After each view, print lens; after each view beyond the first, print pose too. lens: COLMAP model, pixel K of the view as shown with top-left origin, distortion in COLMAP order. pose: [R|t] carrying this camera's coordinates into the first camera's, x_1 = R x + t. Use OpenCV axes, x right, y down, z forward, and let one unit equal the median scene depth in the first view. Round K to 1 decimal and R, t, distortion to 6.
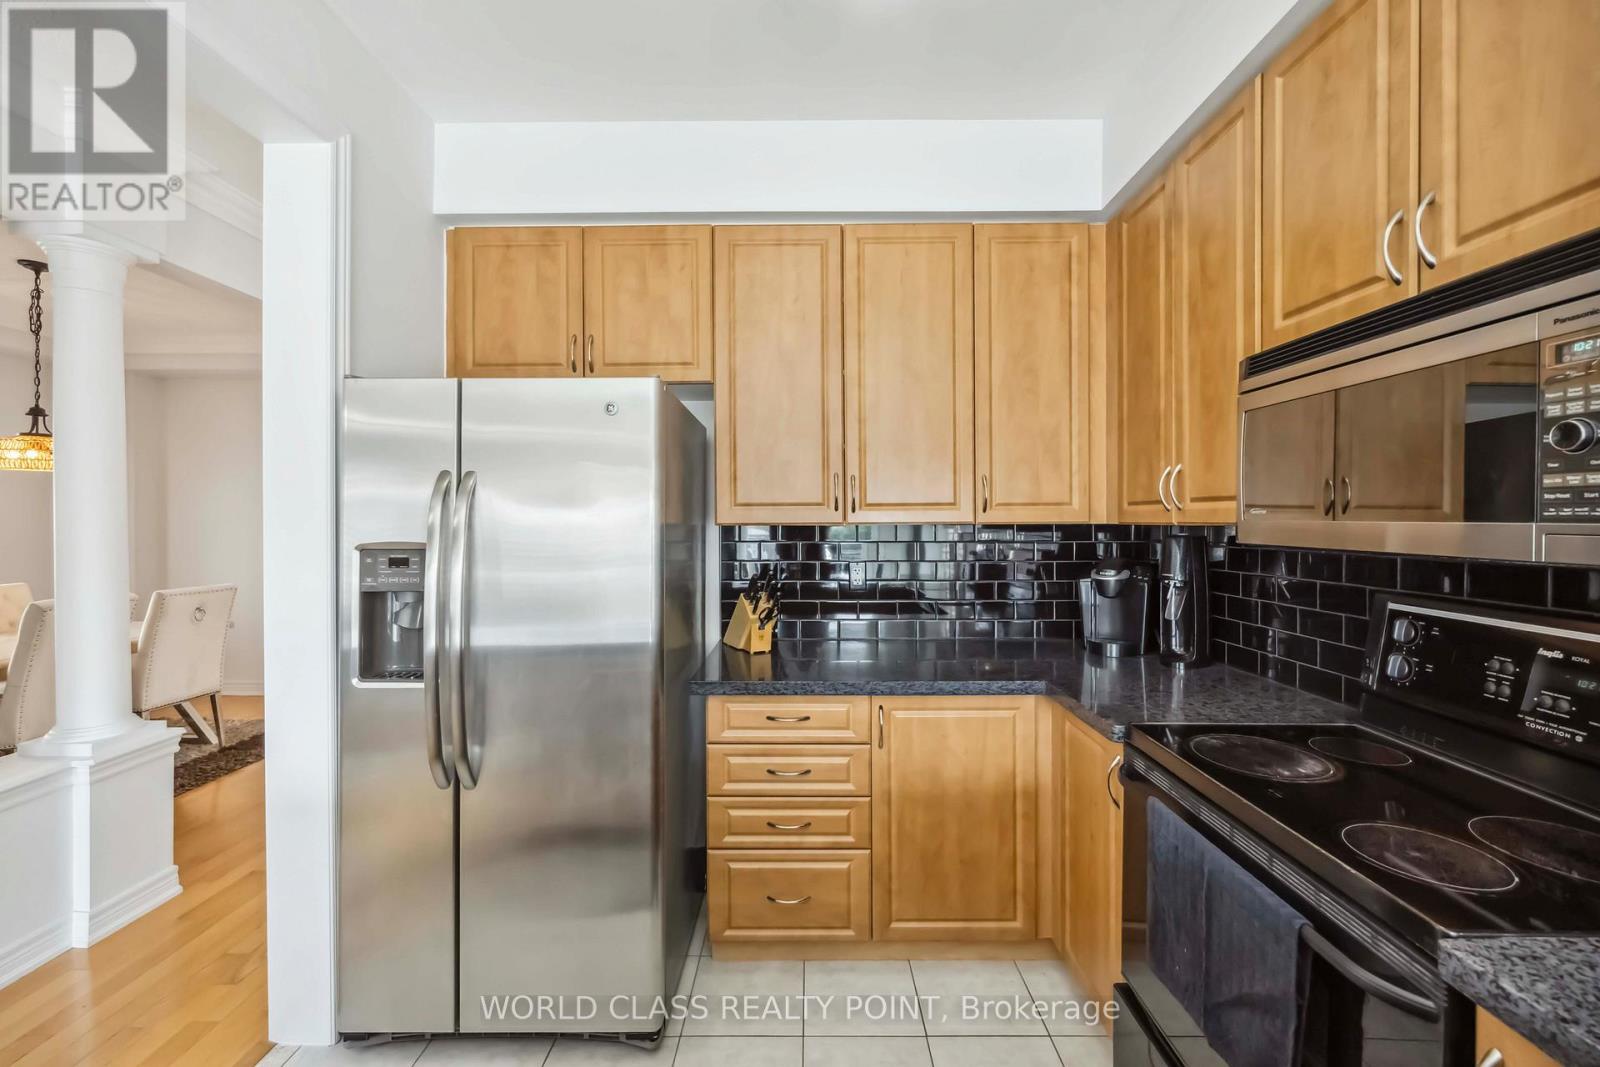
lens RADIAL K [[664.2, 0, 802.8], [0, 664.2, 529.2], [0, 0, 1]] dist [0.000249, 0.000161]
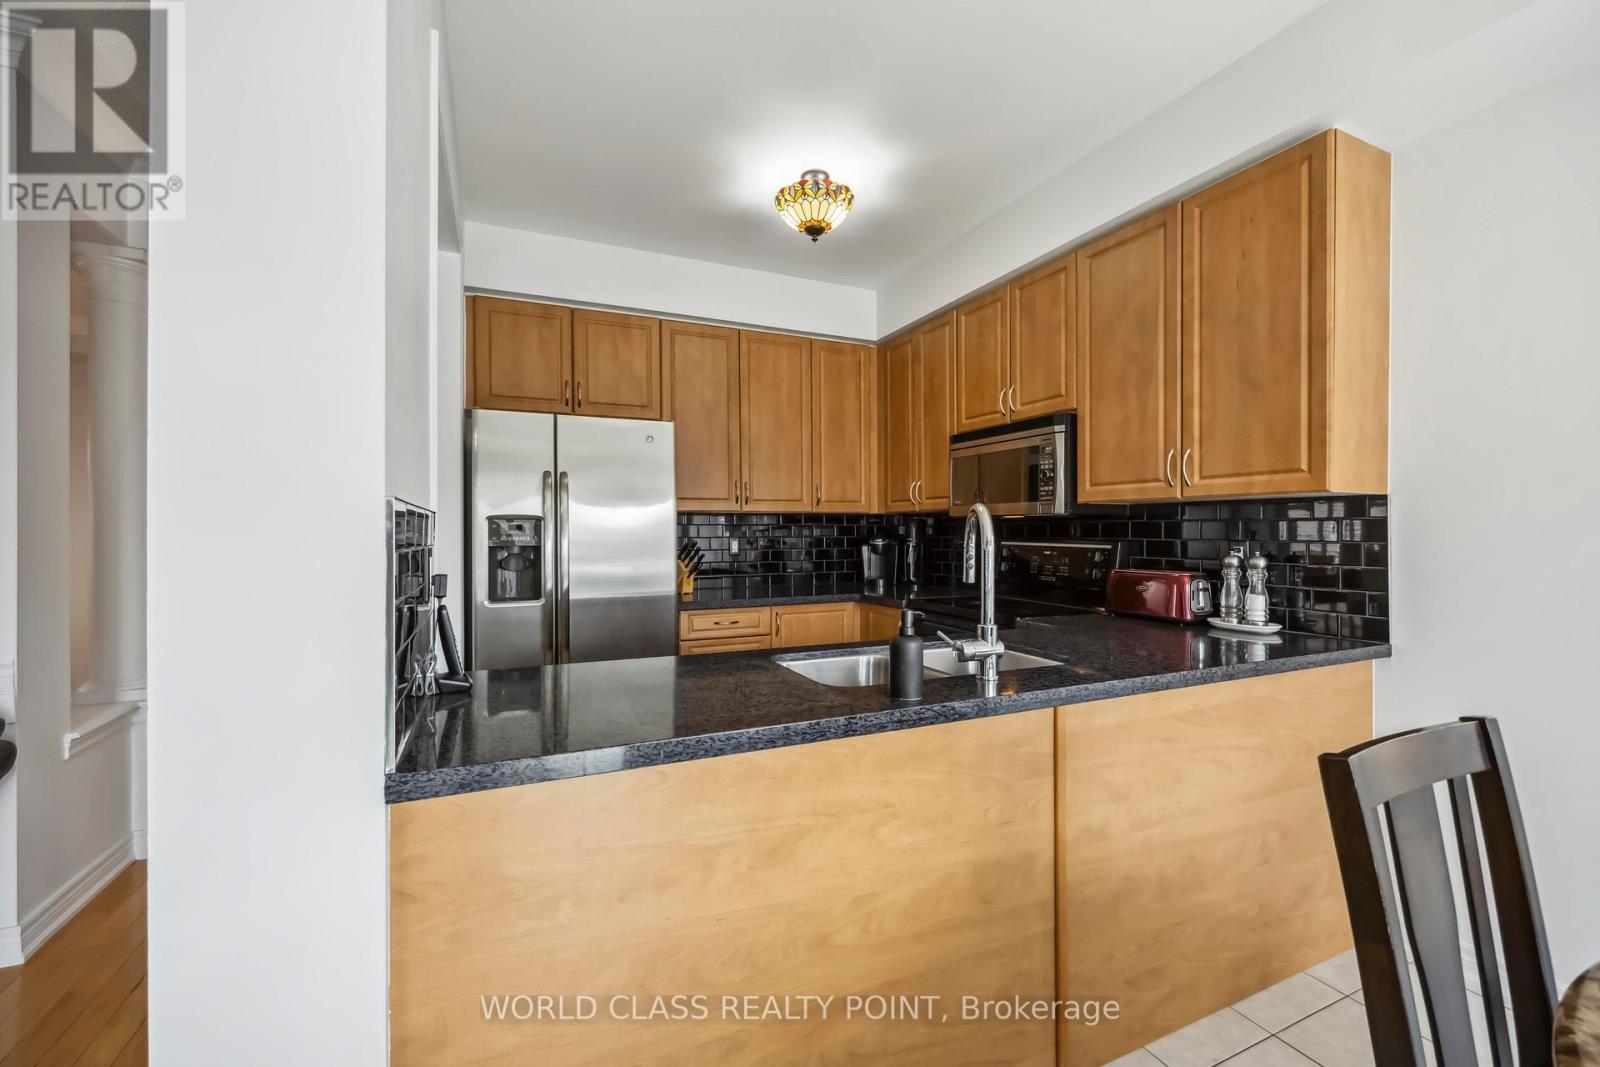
lens RADIAL K [[663.6, 0, 790.9], [0, 663.6, 532.1], [0, 0, 1]] dist [-0.000329, 0.000169]
pose [[0.913068, -0.000521, 0.407806, -0.560747], [0.003973, 0.999963, -0.007617, 0.064752], [-0.407787, 0.008575, 0.913037, -0.620907]]
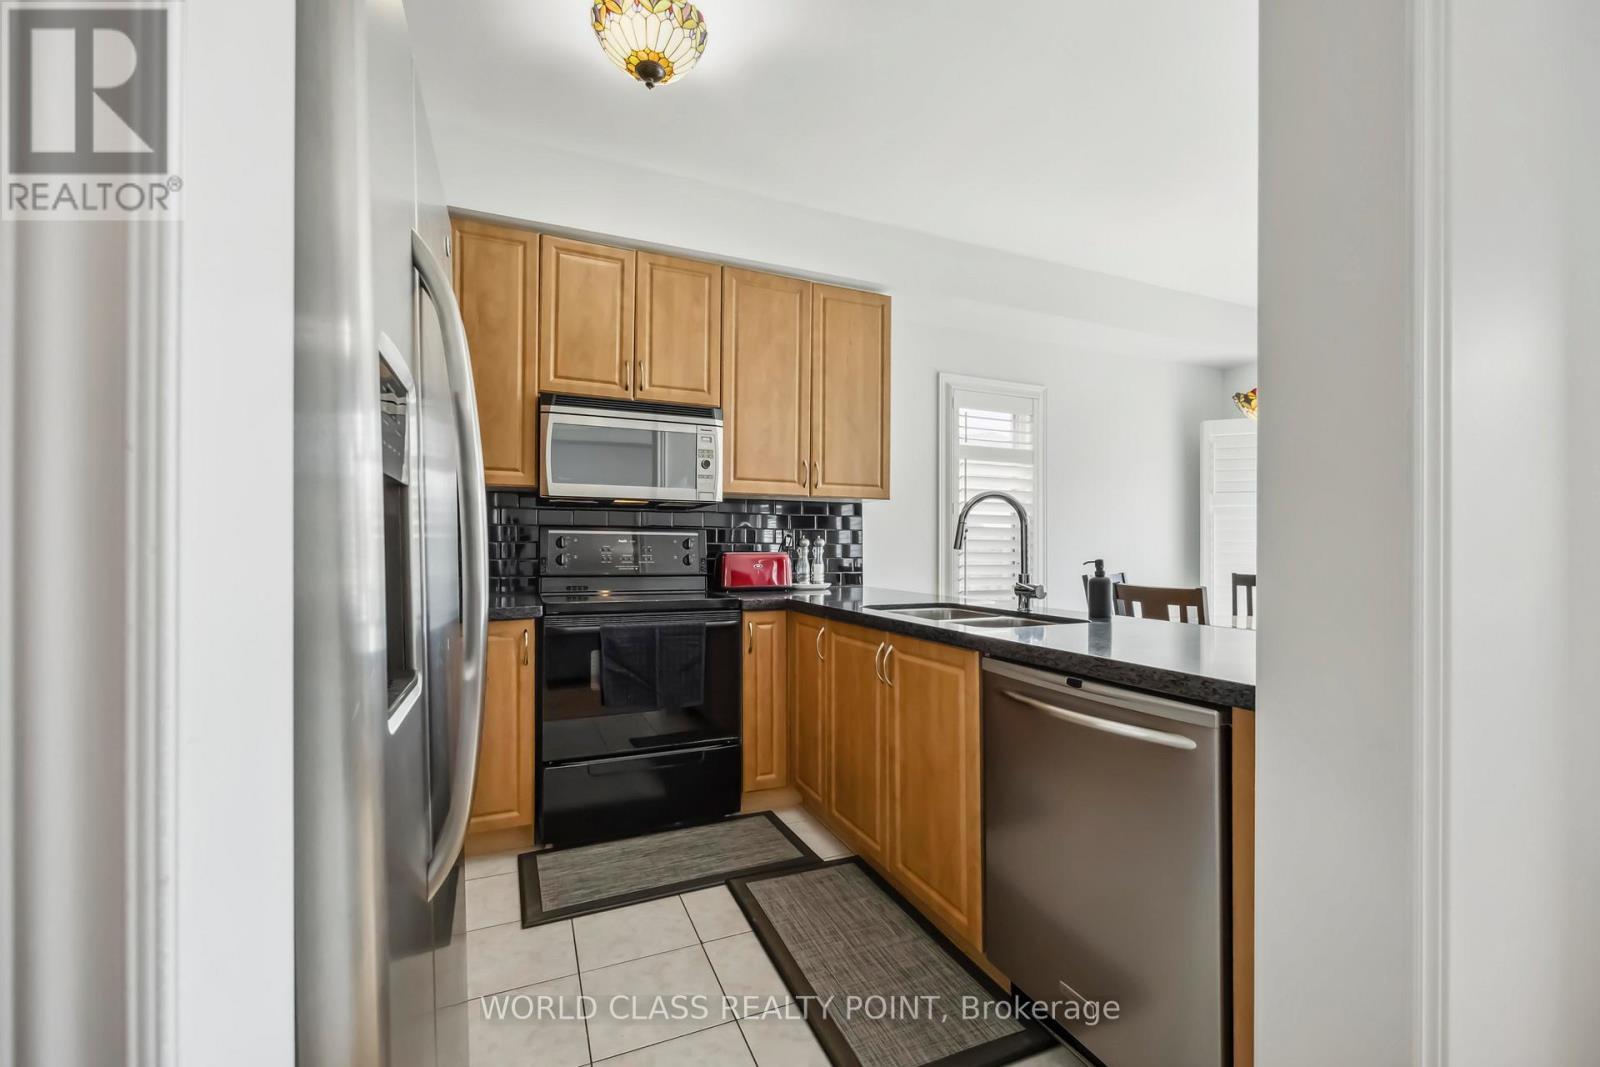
lens RADIAL K [[657.7, 0, 807.4], [0, 657.7, 539.6], [0, 0, 1]] dist [0.000051, 0.000114]
pose [[-0.408060, 0.009858, 0.912902, -0.905579], [0.008245, 0.999941, -0.007112, 0.114347], [-0.912918, 0.004624, -0.408117, 0.794314]]
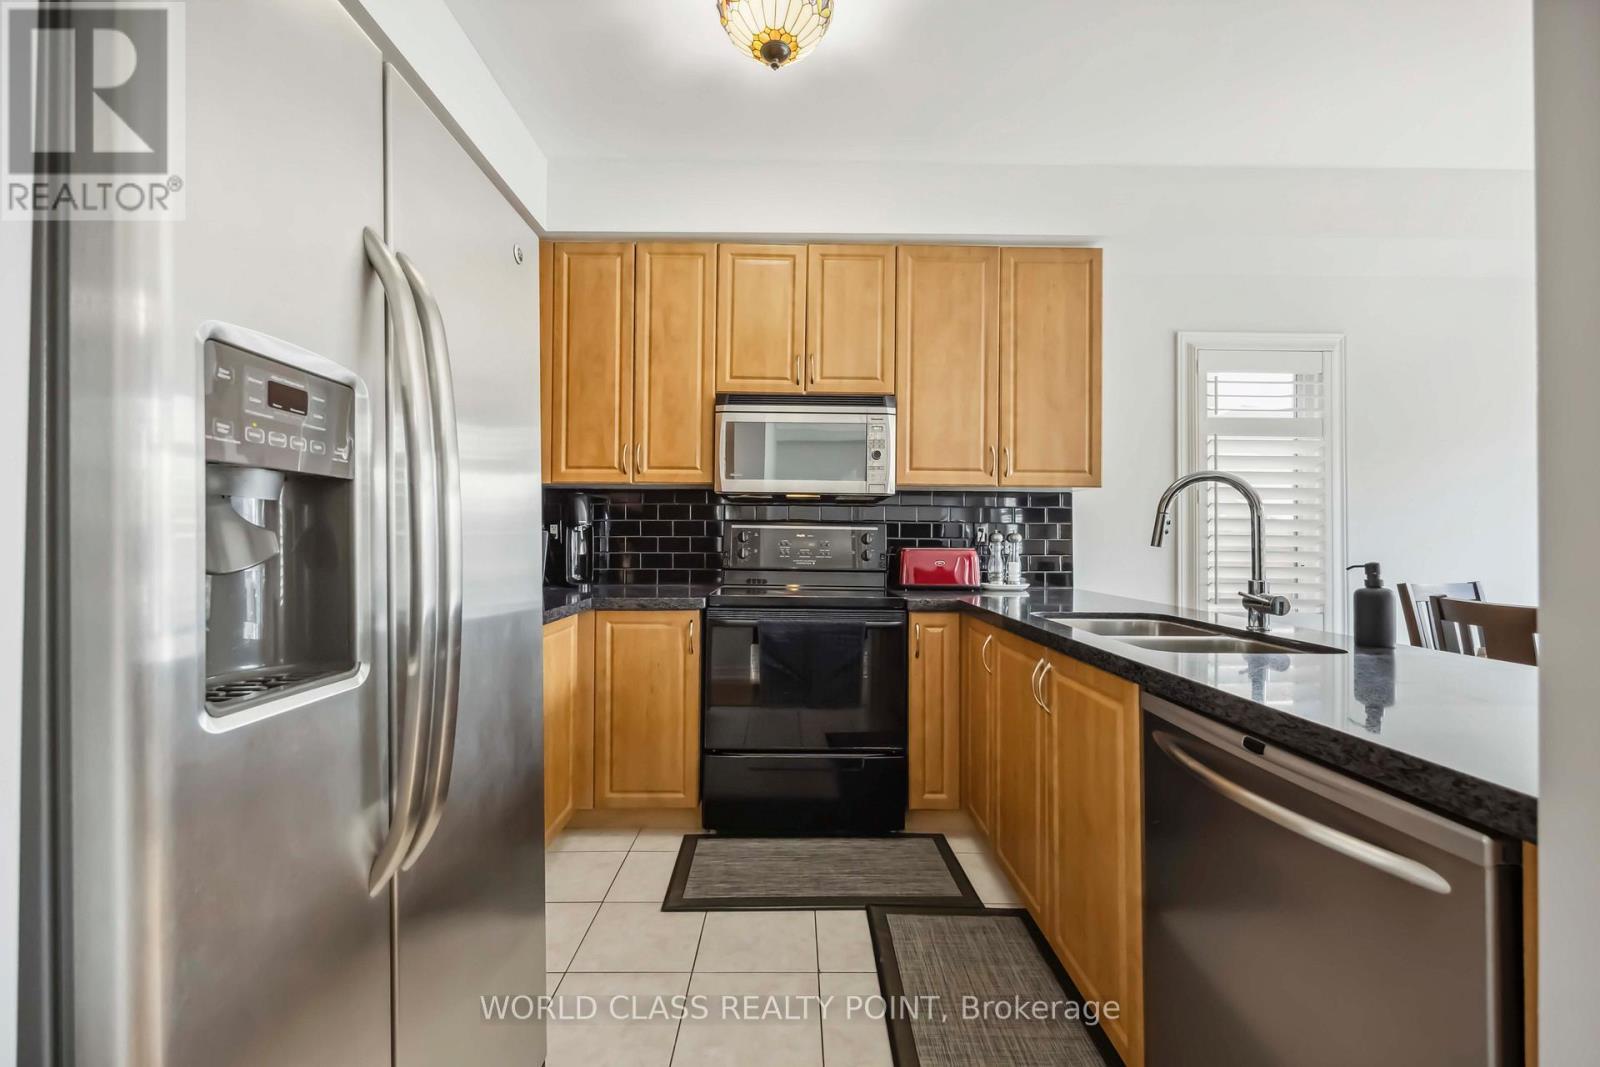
lens RADIAL K [[648.5, 0, 802.3], [0, 648.5, 526.0], [0, 0, 1]] dist [-0.000612, 0.000418]
pose [[-0.017901, 0.023186, 0.999571, -0.847025], [0.003572, 0.999726, -0.023126, 0.115776], [-0.999833, 0.003156, -0.017979, 0.591047]]
